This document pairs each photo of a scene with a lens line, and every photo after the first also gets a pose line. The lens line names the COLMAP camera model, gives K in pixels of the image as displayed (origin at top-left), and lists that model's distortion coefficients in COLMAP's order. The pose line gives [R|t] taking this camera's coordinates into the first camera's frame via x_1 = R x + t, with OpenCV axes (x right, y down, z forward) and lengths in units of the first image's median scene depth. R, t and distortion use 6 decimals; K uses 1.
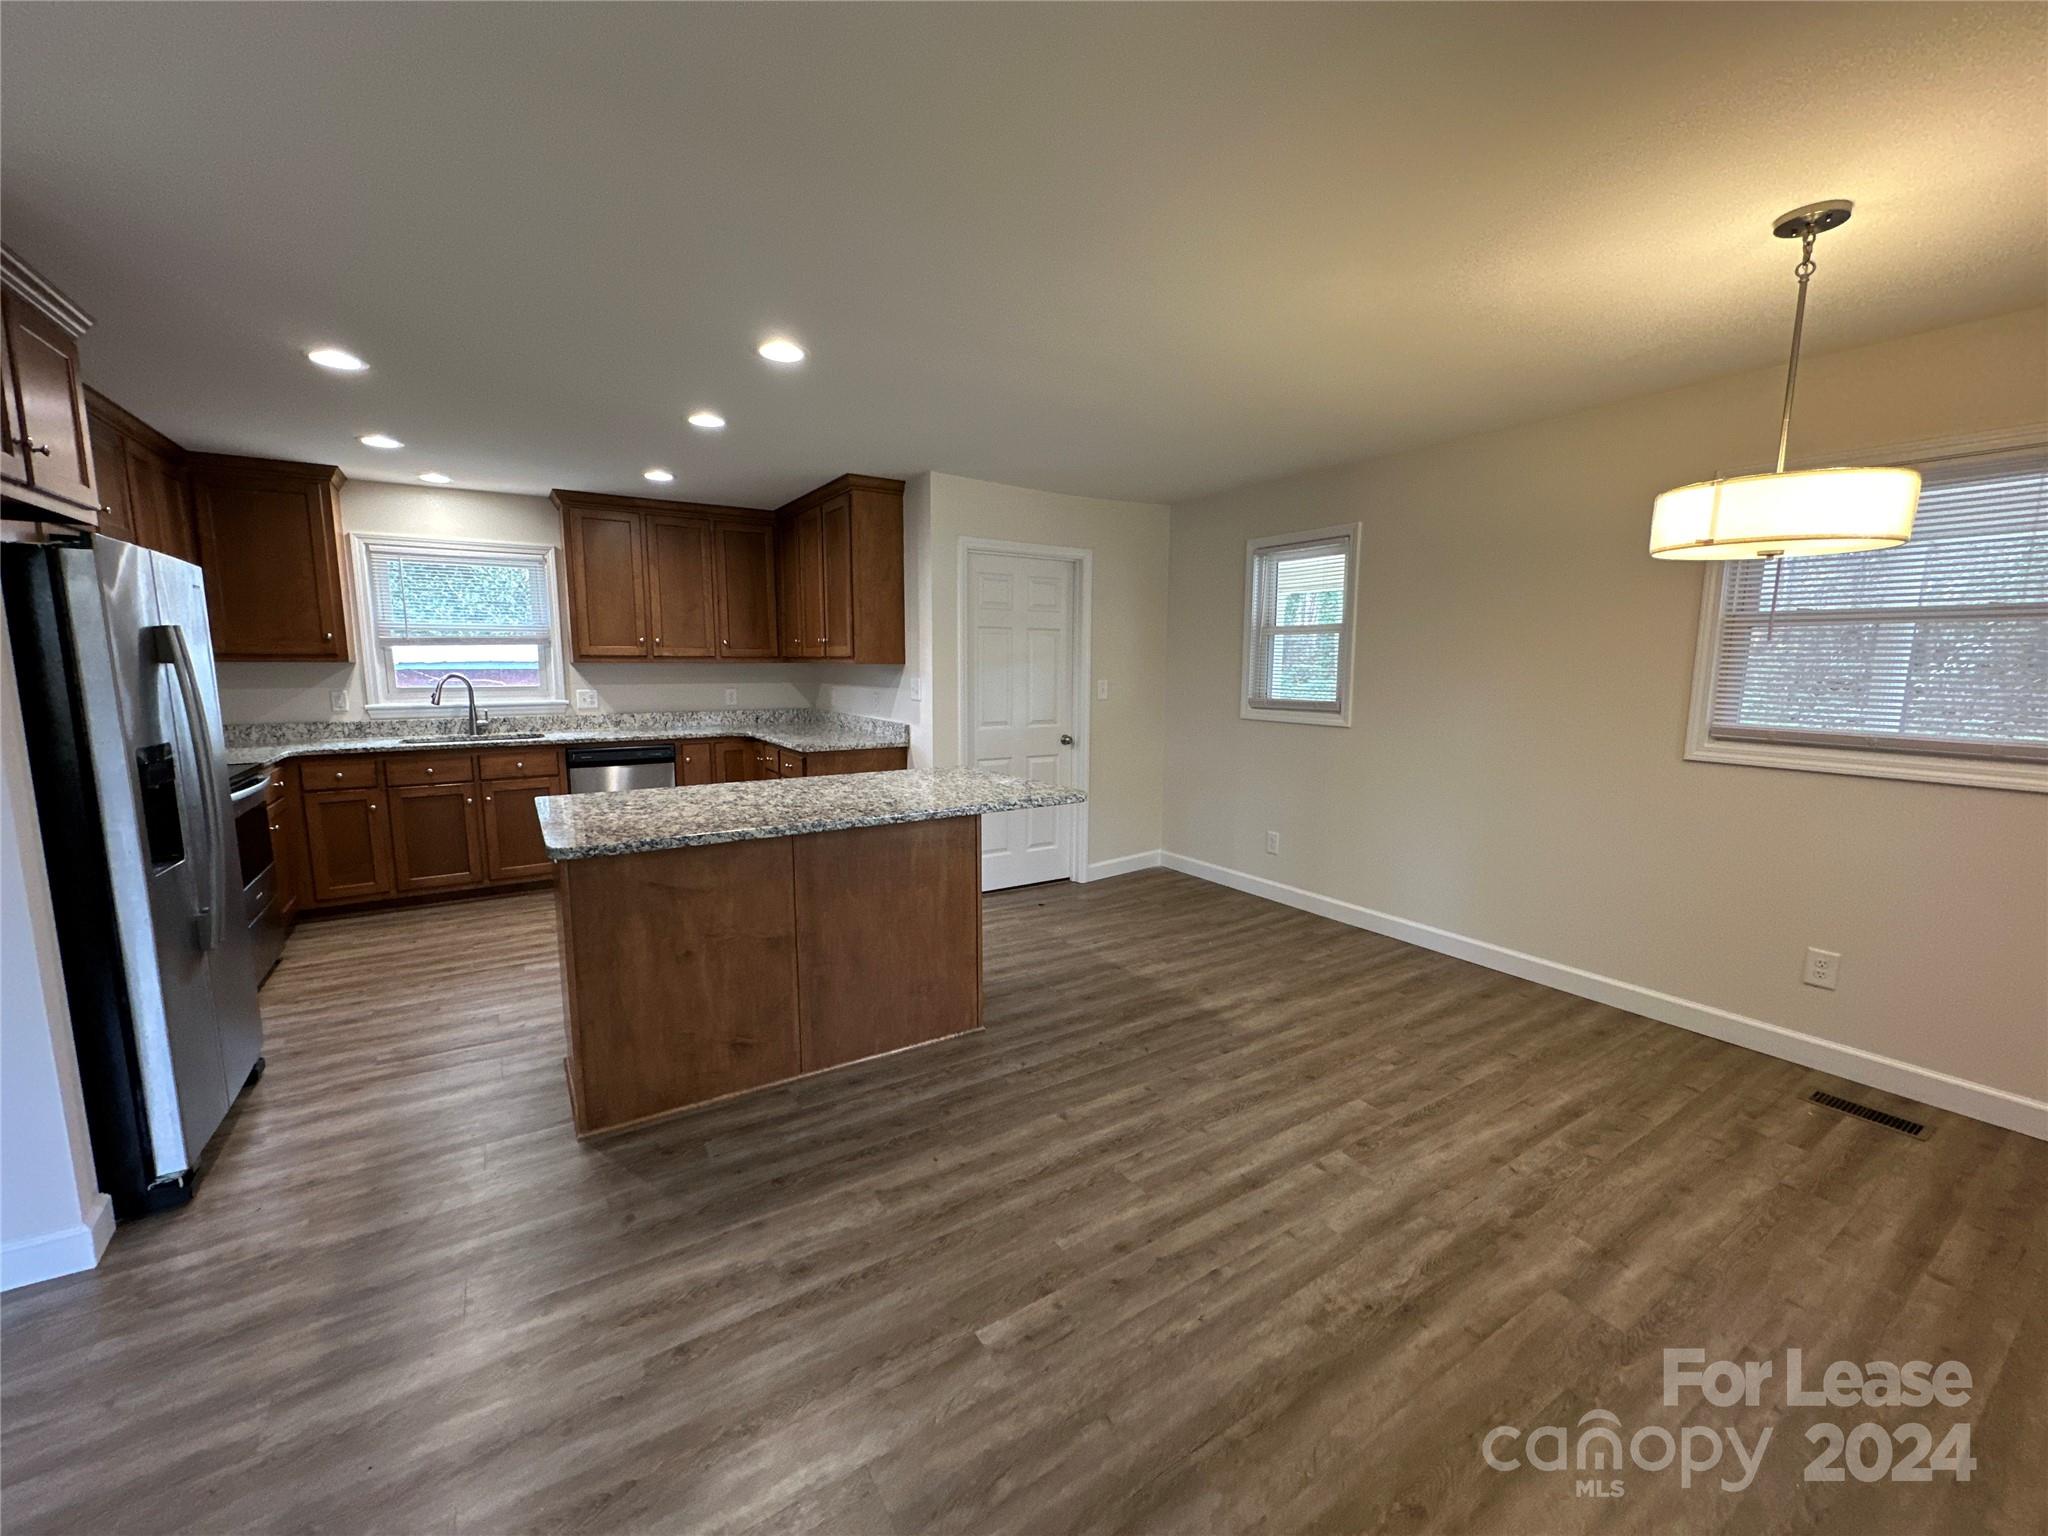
lens RADIAL K [[815.4, 0, 1022.5], [0, 815.4, 771.3], [0, 0, 1]] dist [-0.002894, 0.000532]
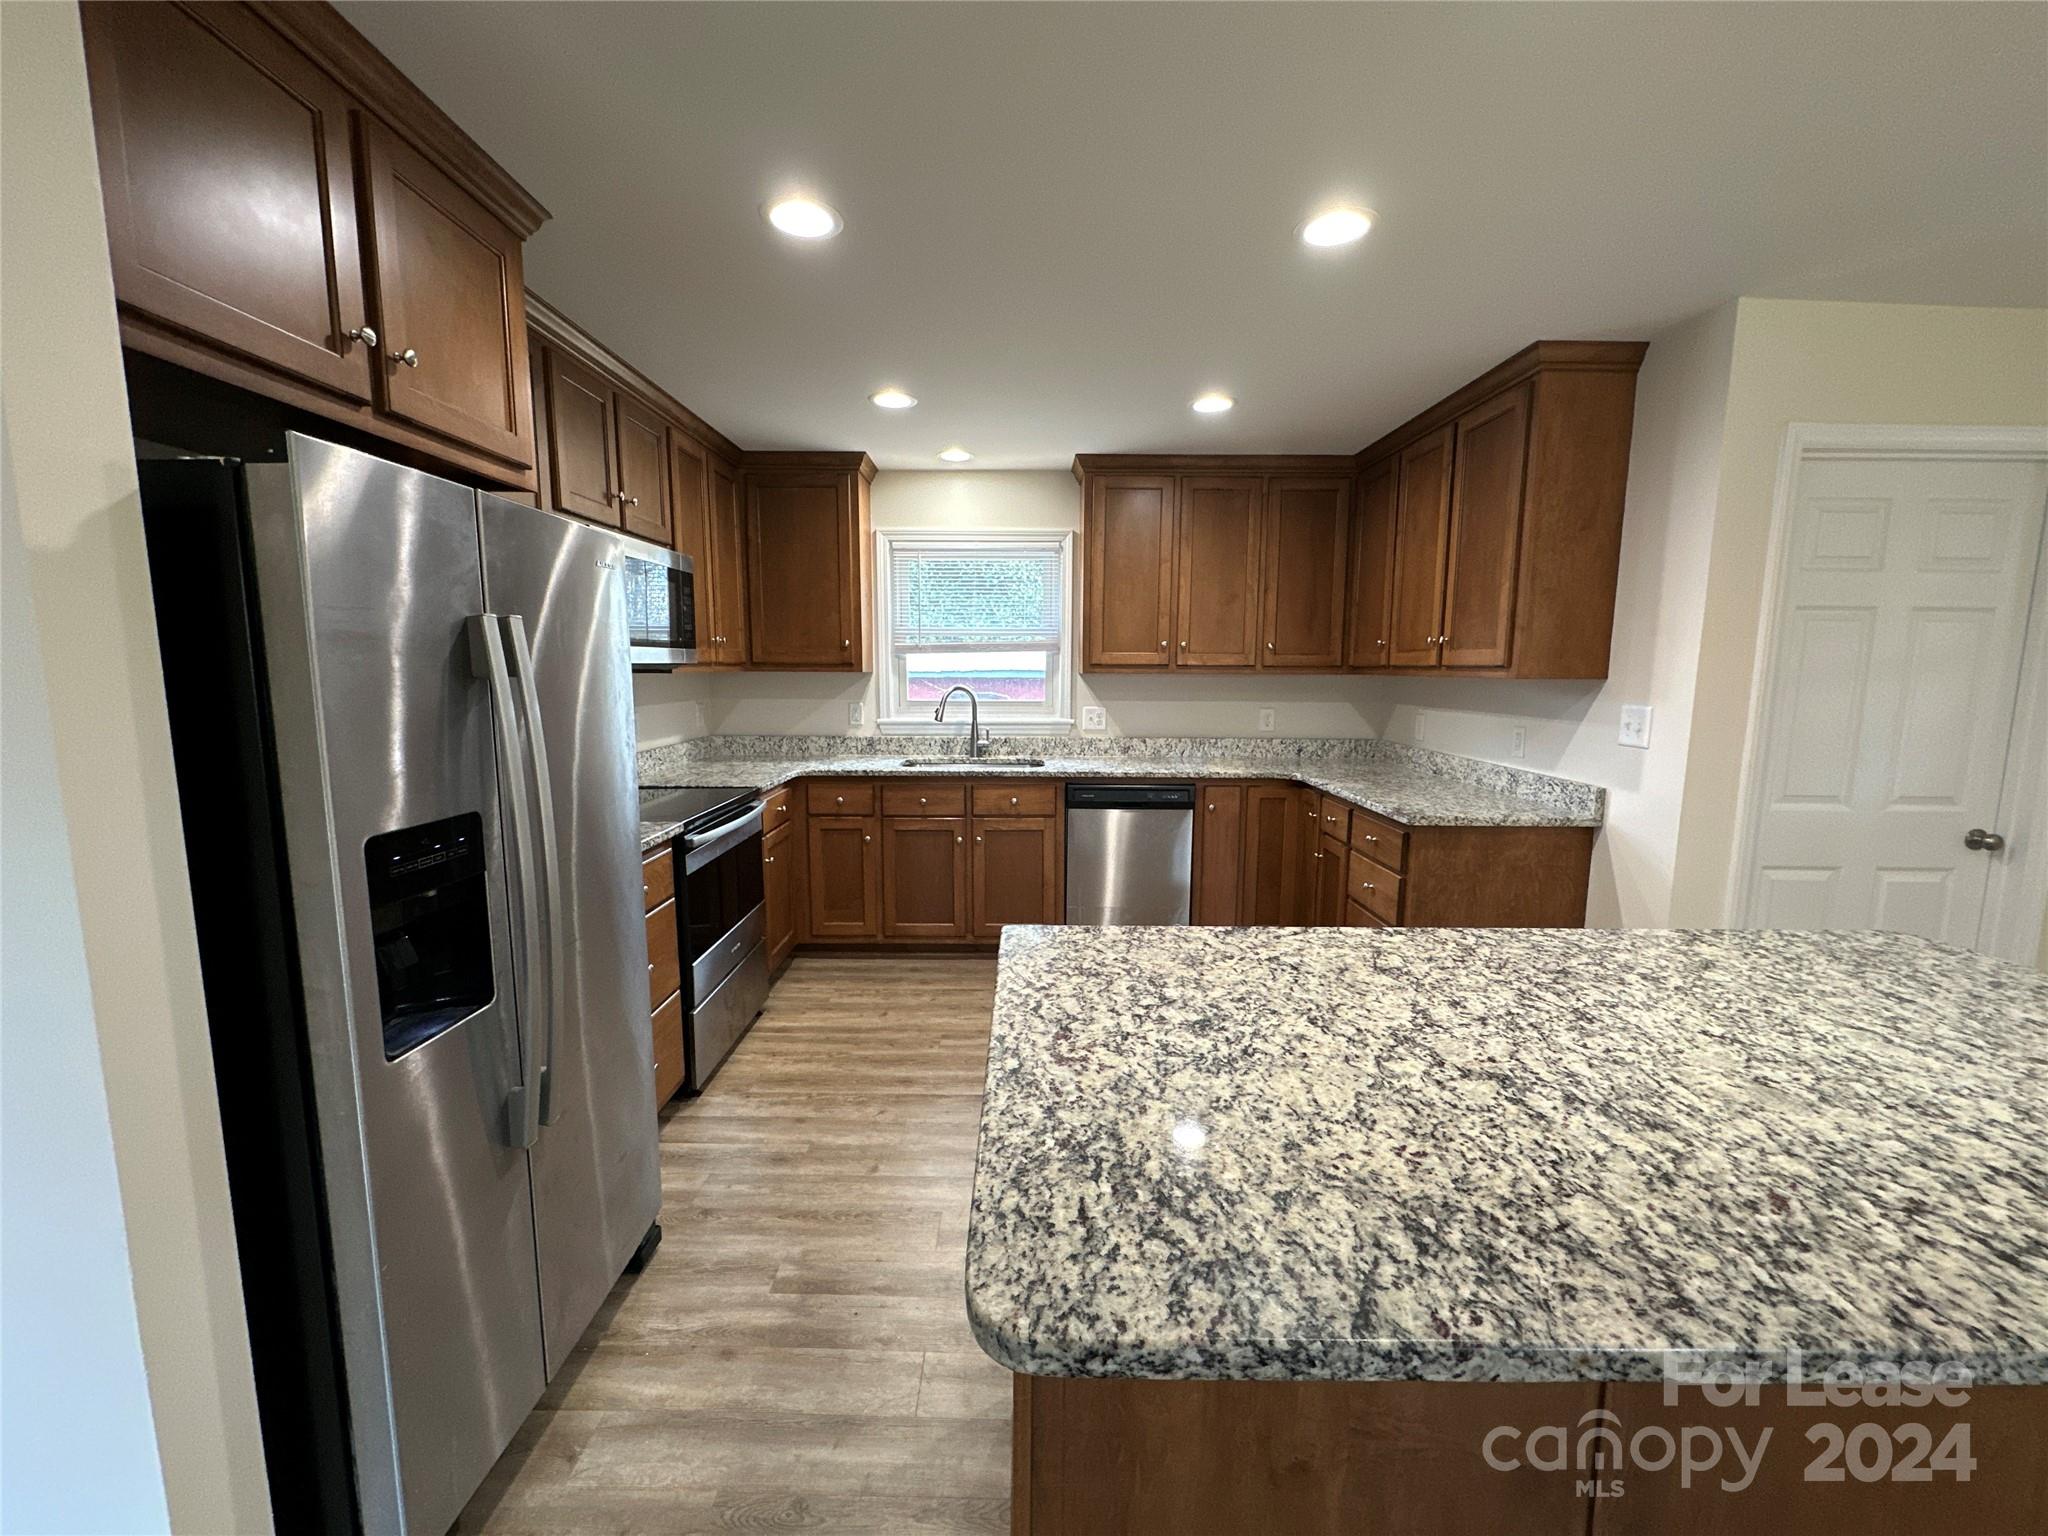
lens RADIAL K [[815.4, 0, 1022.5], [0, 815.4, 771.3], [0, 0, 1]] dist [-0.002894, 0.000532]
pose [[0.840955, 0.069280, -0.536652, -0.184774], [-0.074997, 0.997121, 0.011201, -0.047158], [0.535883, 0.030828, 0.843729, 0.332247]]
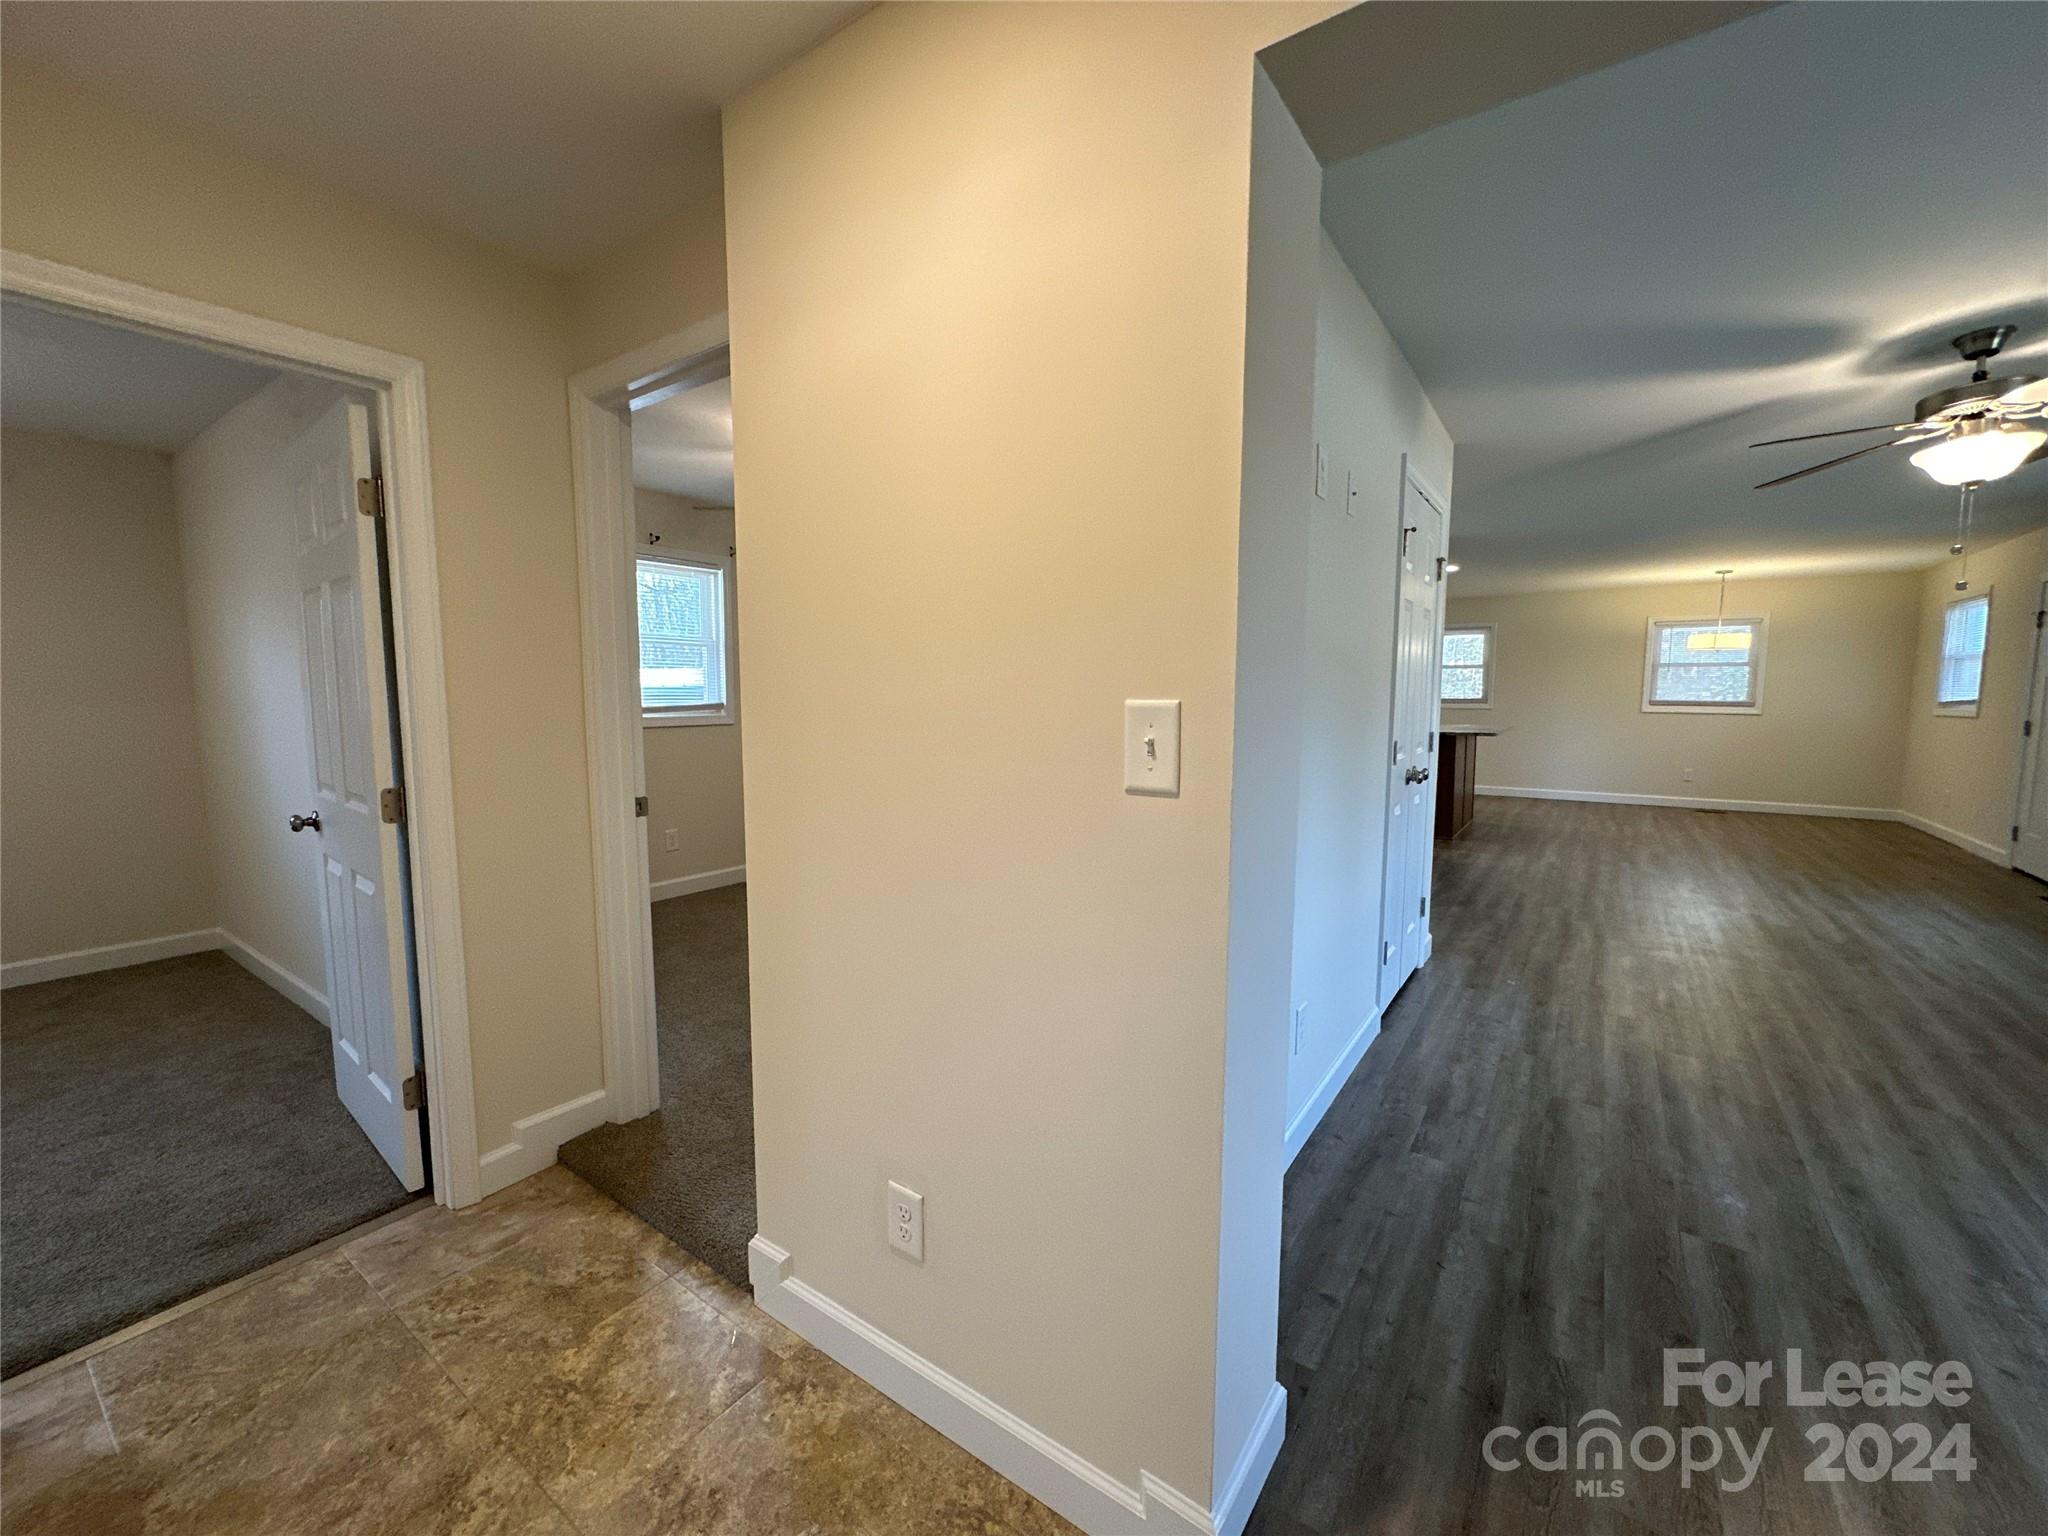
lens RADIAL K [[818.1, 0, 1022.7], [0, 818.1, 771.3], [0, 0, 1]] dist [-0.004337, 0.001128]
pose [[0.928346, -0.042354, 0.369297, -1.575881], [0.056182, 0.998062, -0.026766, 0.102107], [-0.367448, 0.045596, 0.928926, -0.604997]]
